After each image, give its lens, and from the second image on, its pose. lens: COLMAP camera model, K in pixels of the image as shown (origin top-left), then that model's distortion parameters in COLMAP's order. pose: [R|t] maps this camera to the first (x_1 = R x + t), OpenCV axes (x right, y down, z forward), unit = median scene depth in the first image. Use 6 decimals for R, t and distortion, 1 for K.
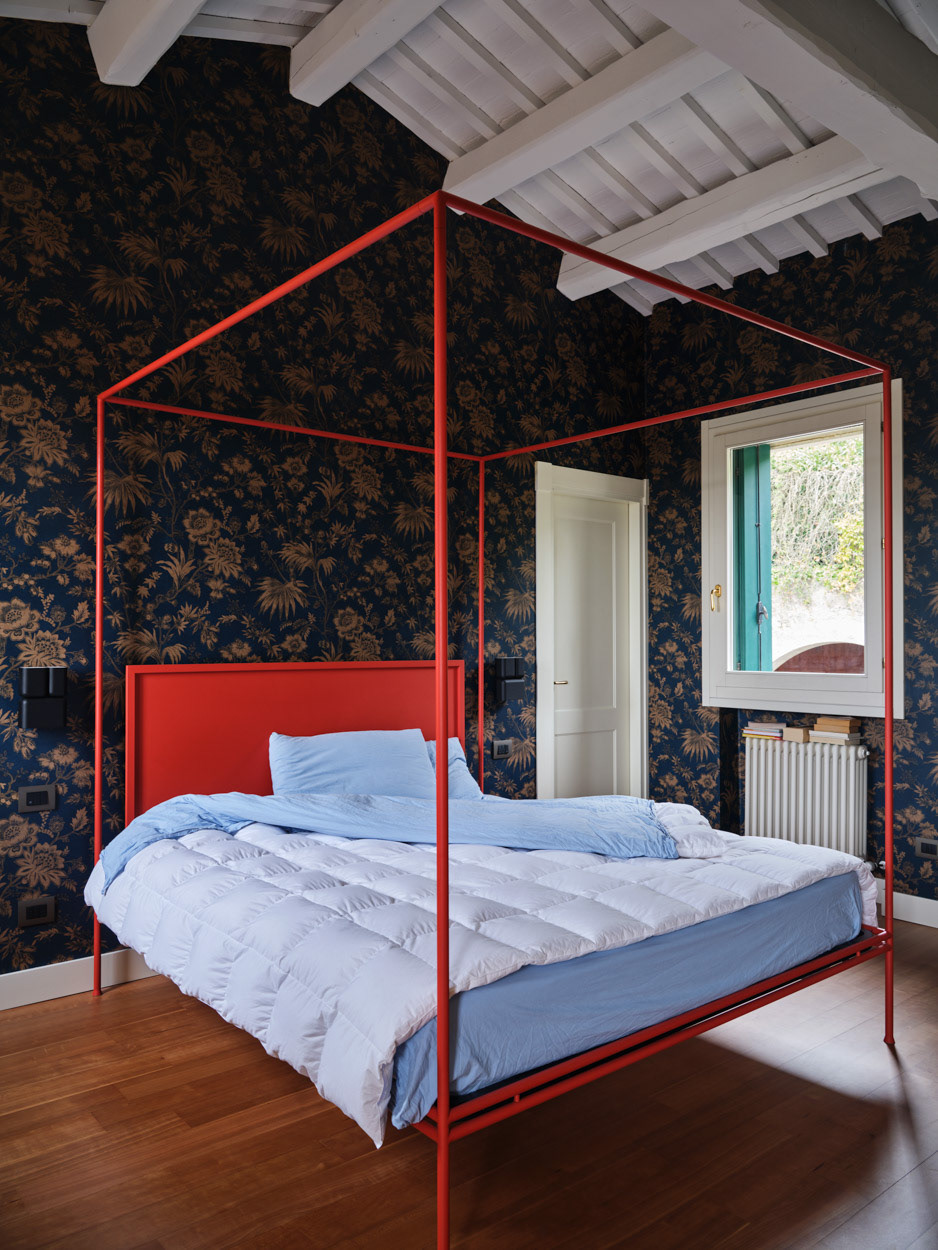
lens RADIAL K [[924.9, 0, 468.6], [0, 924.9, 630.4], [0, 0, 1]] dist [-0.033611, -0.001925]
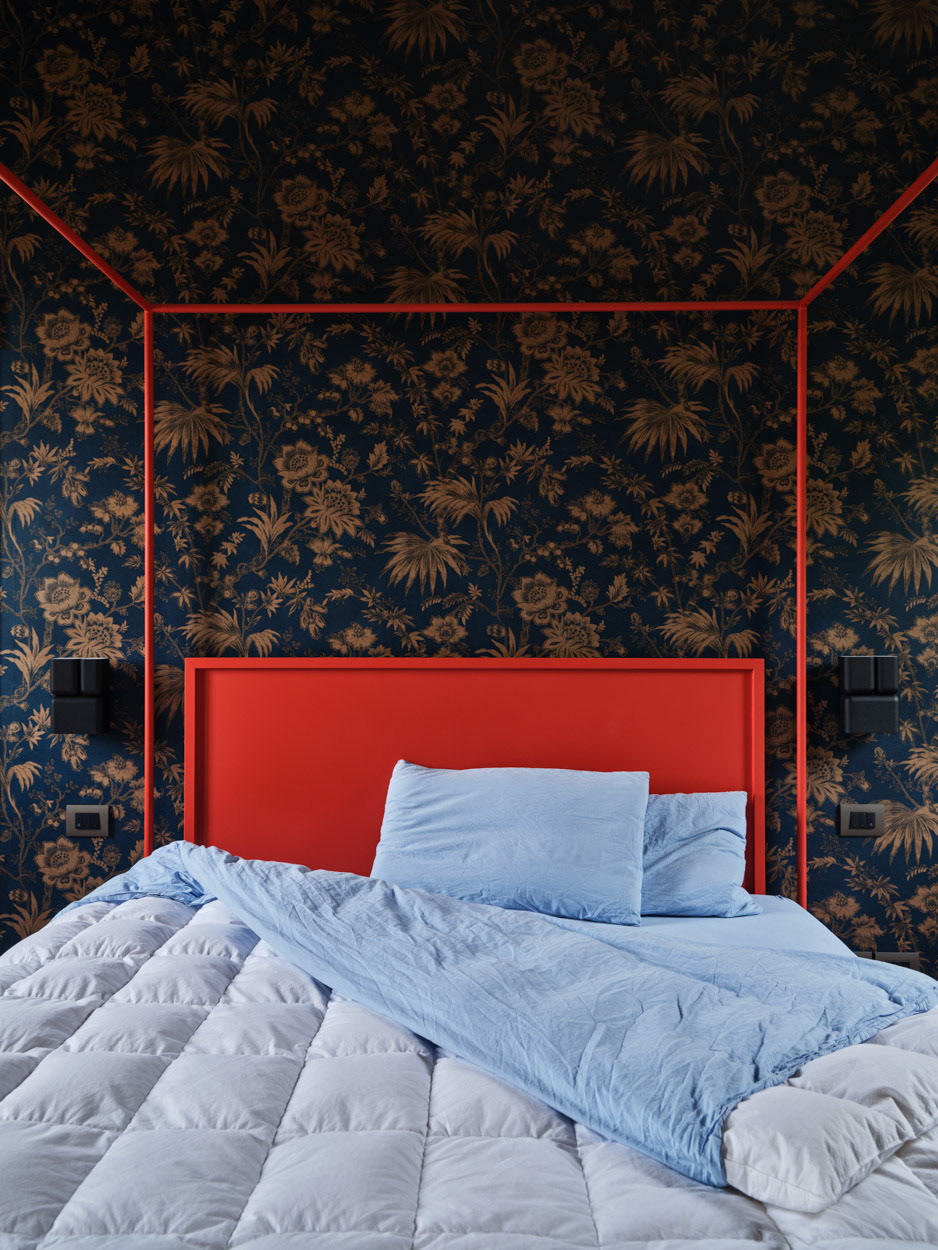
lens RADIAL K [[1223.8, 0, 467.6], [0, 1223.8, 625.1], [0, 0, 1]] dist [0.005098, 0.000000]
pose [[0.753556, 0.000892, -0.657383, 0.429489], [0.006673, 0.999937, 0.009007, 0.003209], [0.657350, -0.011174, 0.753503, 0.359567]]
